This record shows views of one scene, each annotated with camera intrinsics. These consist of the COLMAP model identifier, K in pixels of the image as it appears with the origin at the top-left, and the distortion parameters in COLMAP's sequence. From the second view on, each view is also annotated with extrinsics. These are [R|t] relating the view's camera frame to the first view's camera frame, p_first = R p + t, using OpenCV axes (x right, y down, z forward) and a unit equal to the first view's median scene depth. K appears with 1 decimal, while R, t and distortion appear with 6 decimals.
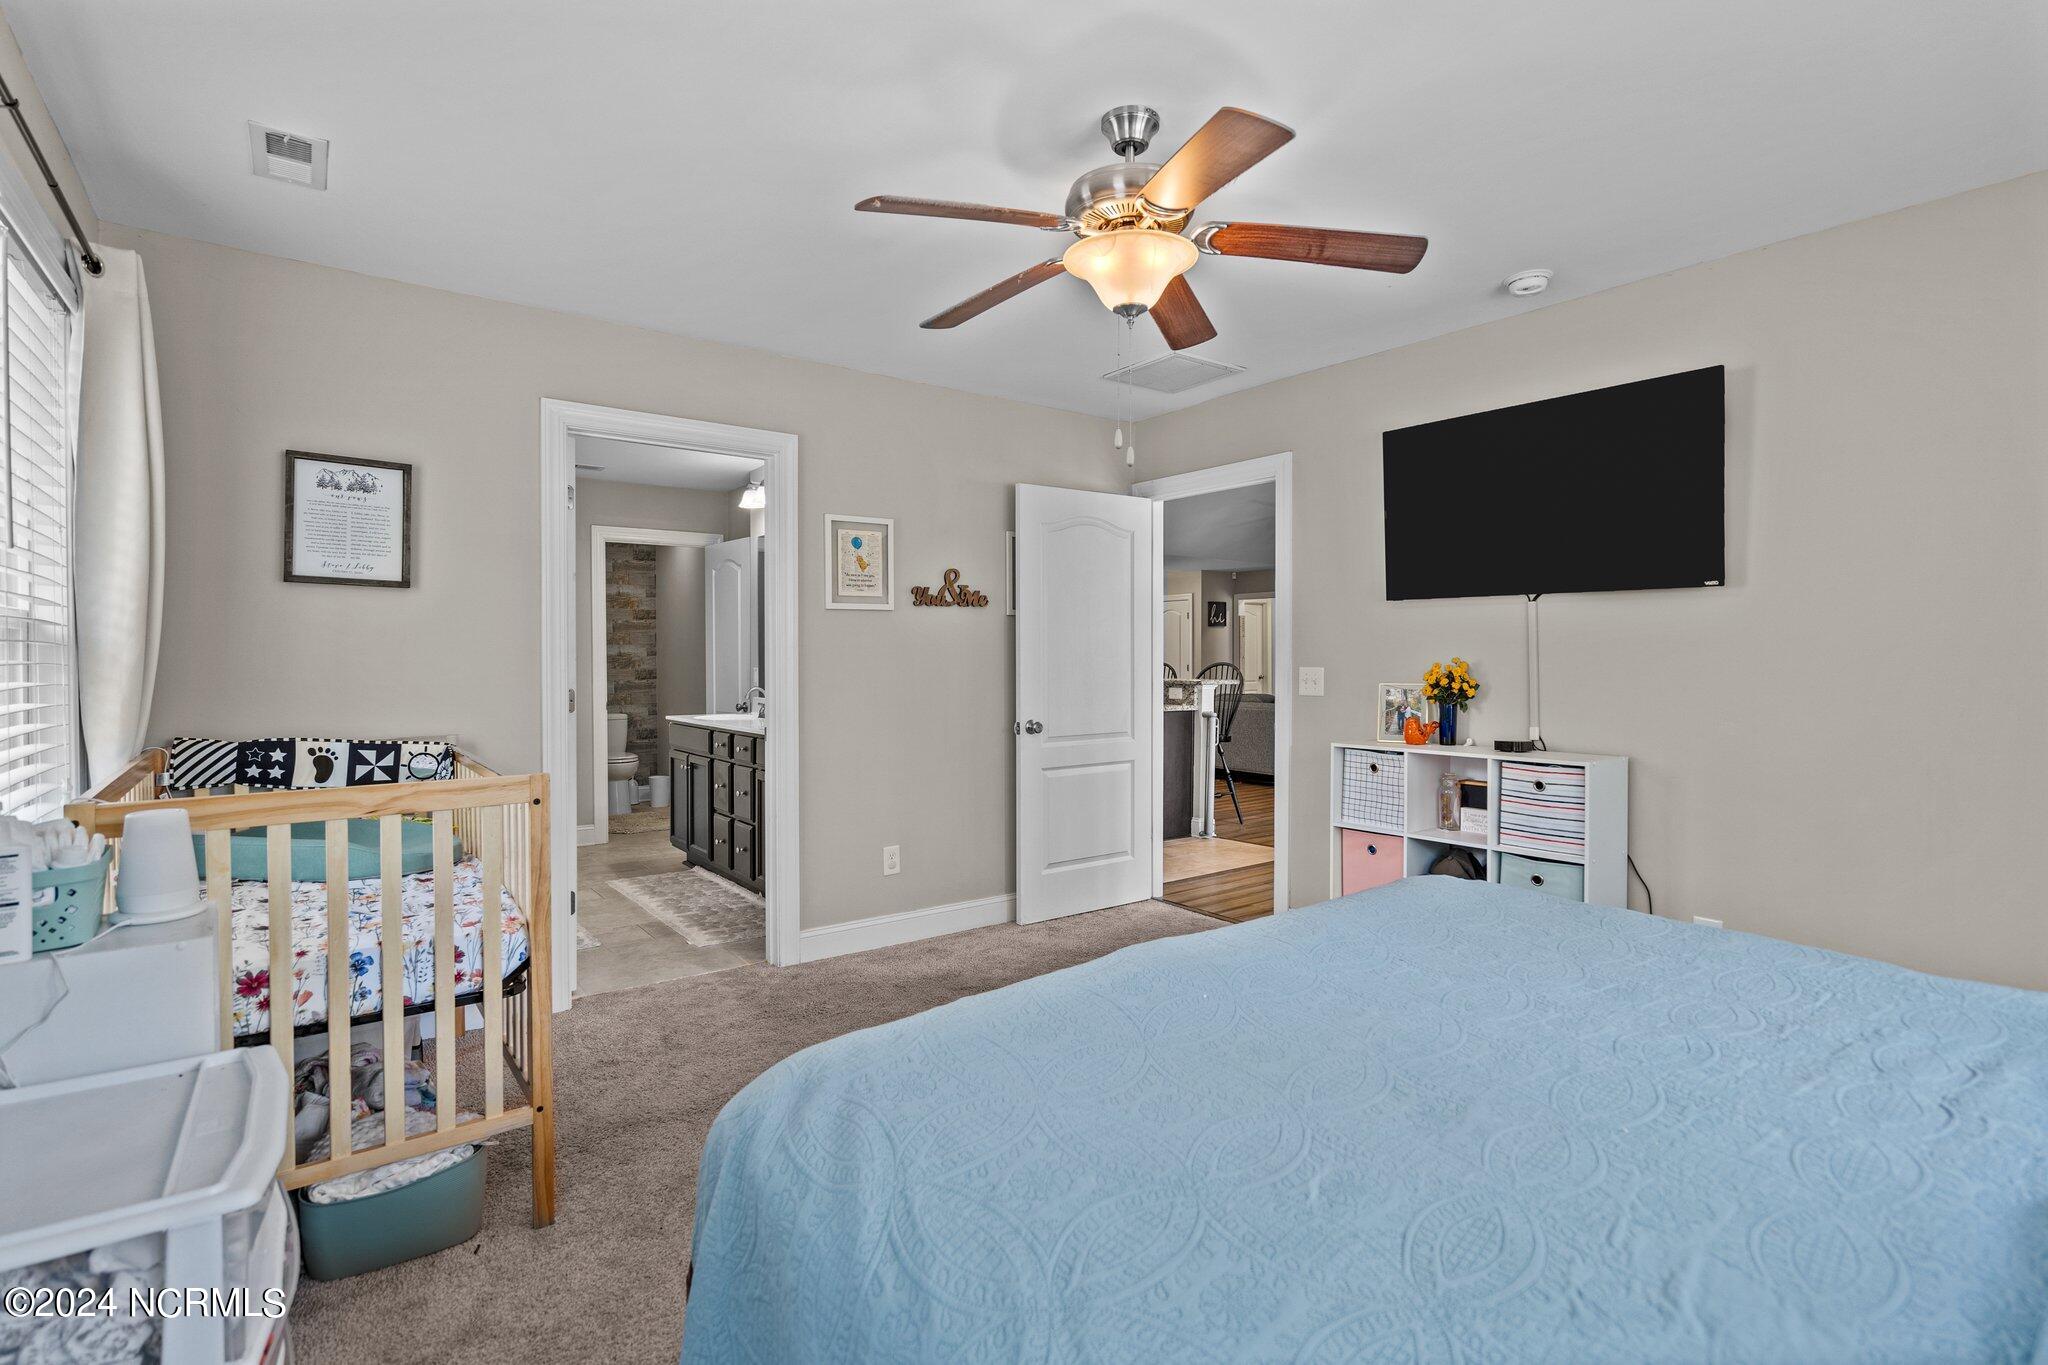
lens RADIAL K [[941.6, 0, 1017.8], [0, 941.6, 668.7], [0, 0, 1]] dist [-0.011087, 0.000566]
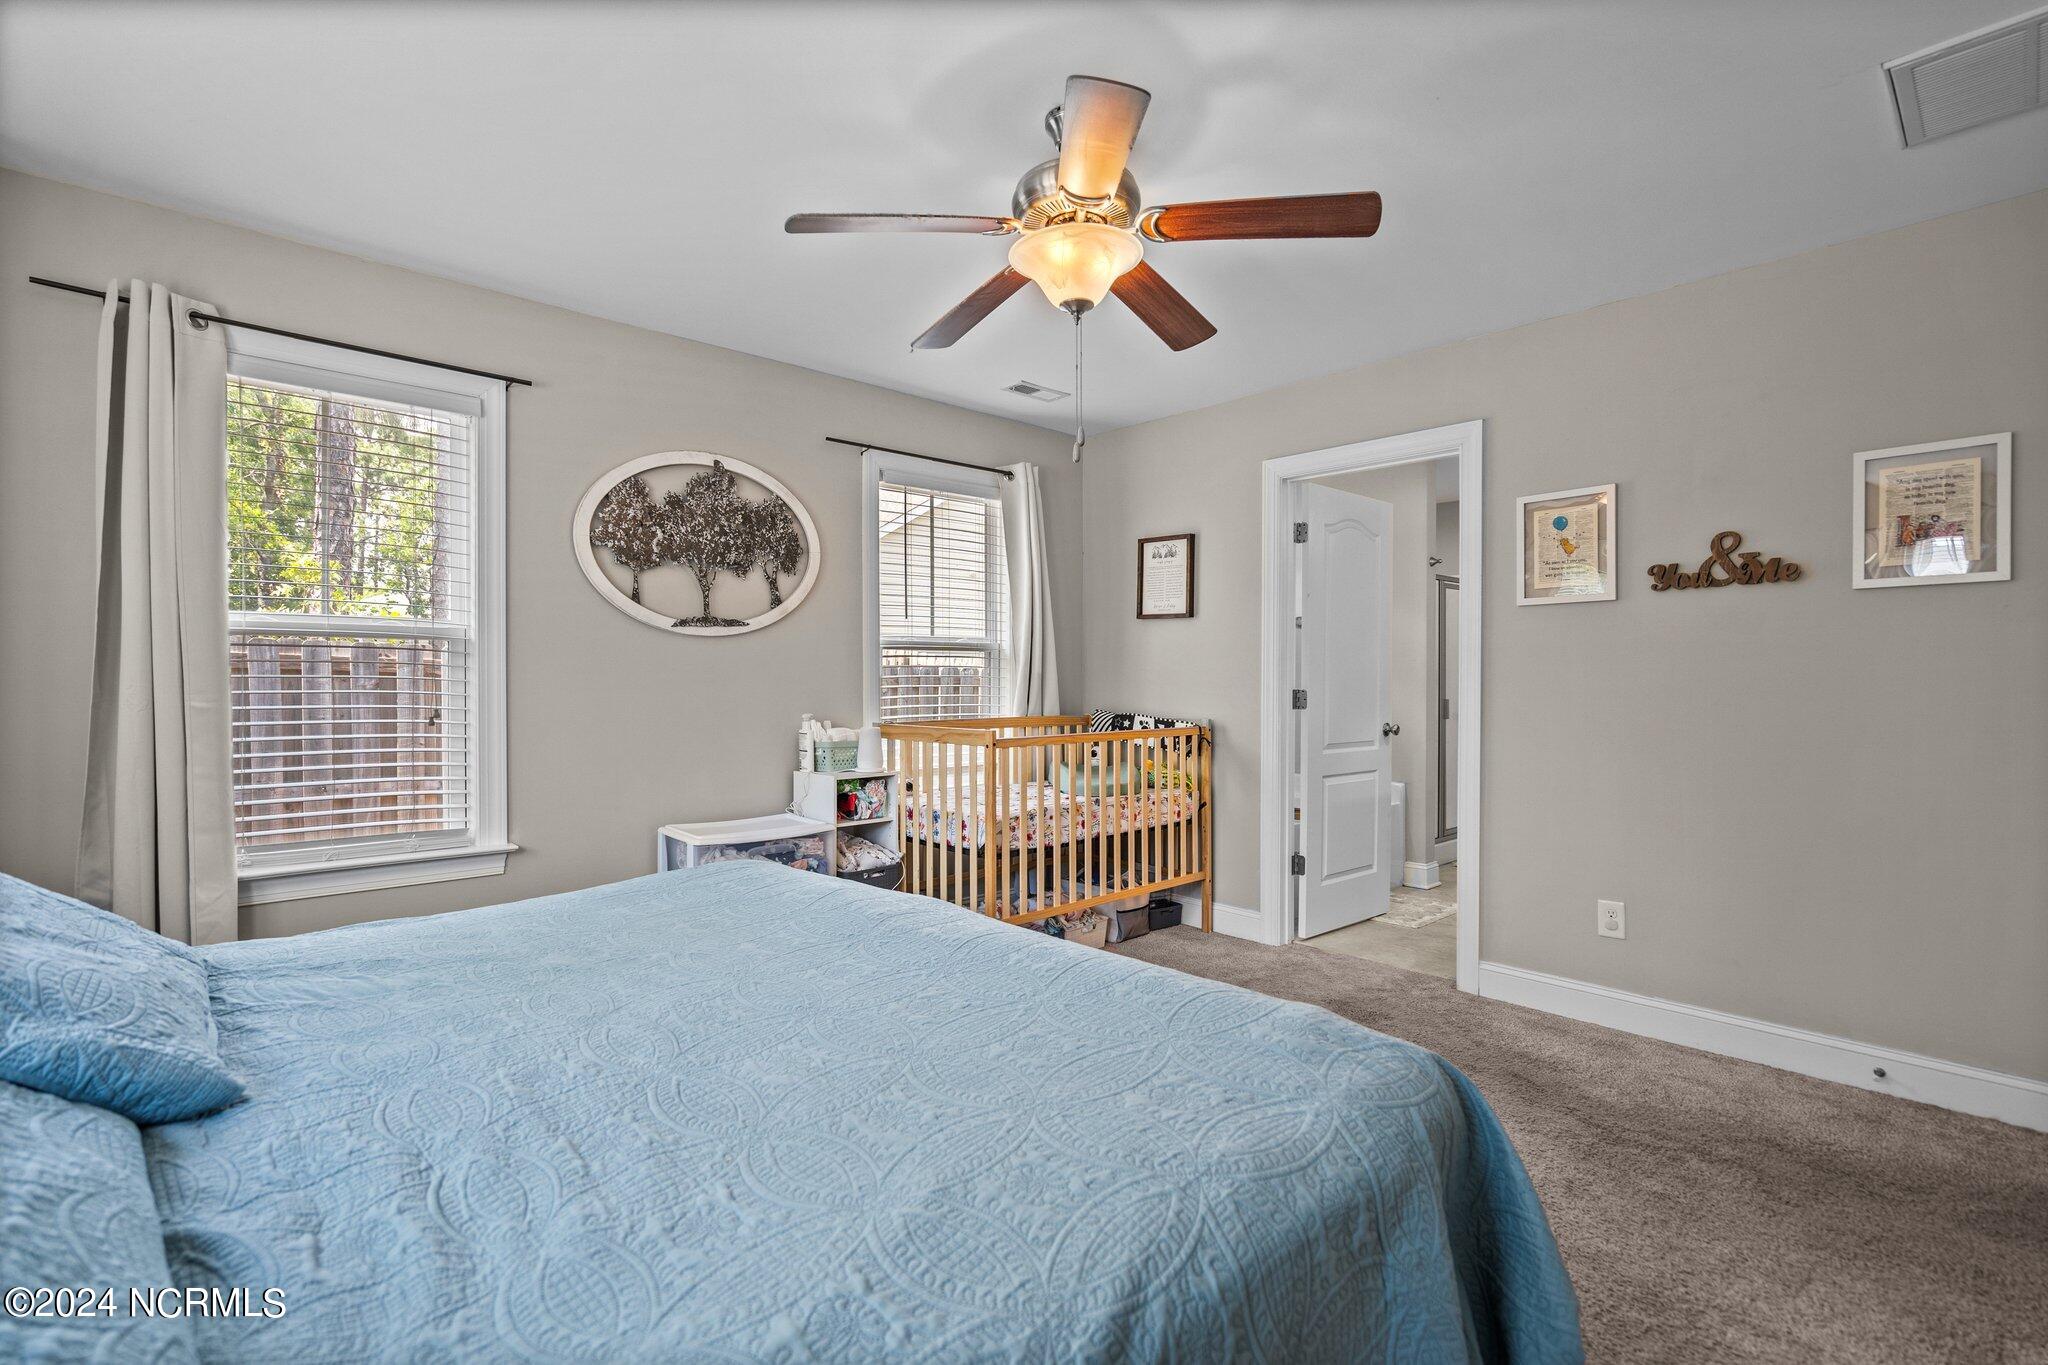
lens RADIAL K [[941.6, 0, 1018.5], [0, 941.6, 677.4], [0, 0, 1]] dist [-0.011087, 0.000566]
pose [[0.102212, 0.009393, -0.994718, 0.618078], [-0.004985, 0.999948, 0.008931, -0.002582], [0.994750, 0.004046, 0.102253, 0.449235]]
